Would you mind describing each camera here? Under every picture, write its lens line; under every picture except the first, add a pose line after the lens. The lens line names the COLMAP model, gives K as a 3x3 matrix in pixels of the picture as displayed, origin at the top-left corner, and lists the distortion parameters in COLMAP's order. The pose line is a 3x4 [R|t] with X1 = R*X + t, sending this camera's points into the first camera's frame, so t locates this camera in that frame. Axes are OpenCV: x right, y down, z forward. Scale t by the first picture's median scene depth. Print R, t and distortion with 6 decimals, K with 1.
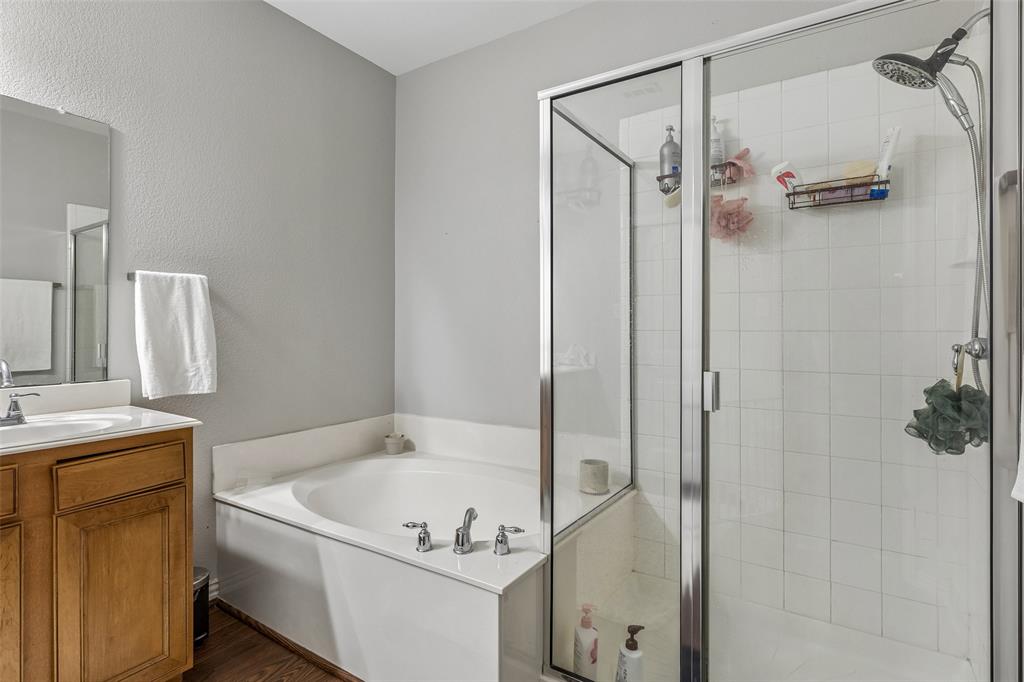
lens RADIAL K [[521.4, 0, 513.5], [0, 521.4, 334.3], [0, 0, 1]] dist [0.003726, -0.000077]
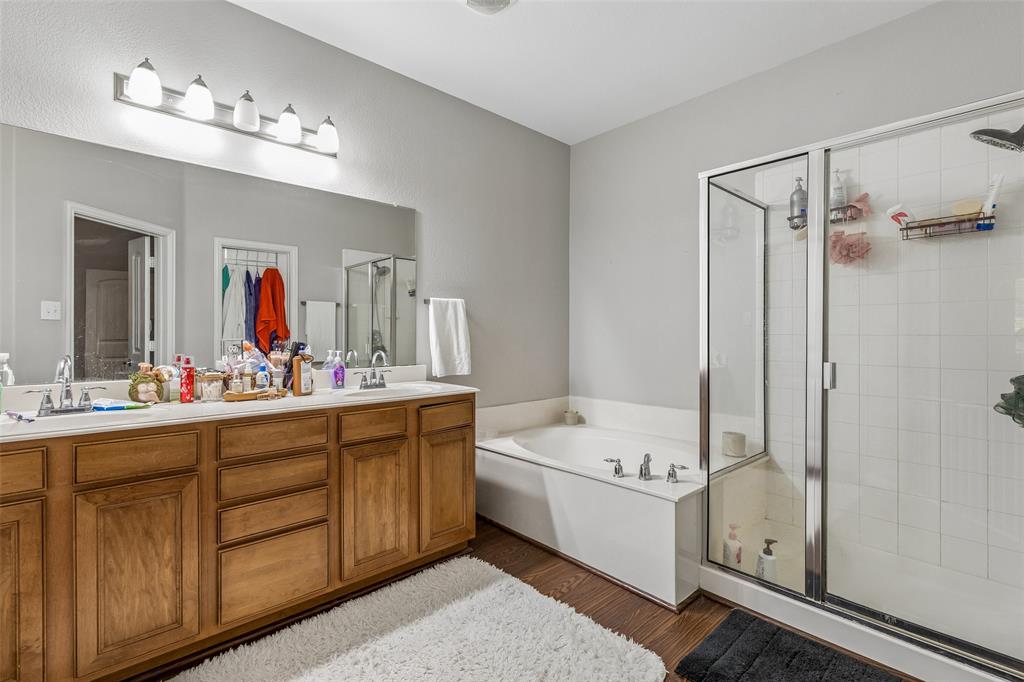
lens RADIAL K [[472.8, 0, 510.6], [0, 472.8, 339.7], [0, 0, 1]] dist [0.006045, -0.000496]
pose [[0.968283, 0.003638, -0.249831, -0.117023], [-0.002945, 0.999991, 0.003147, 0.003626], [0.249840, -0.002312, 0.968284, -0.382515]]
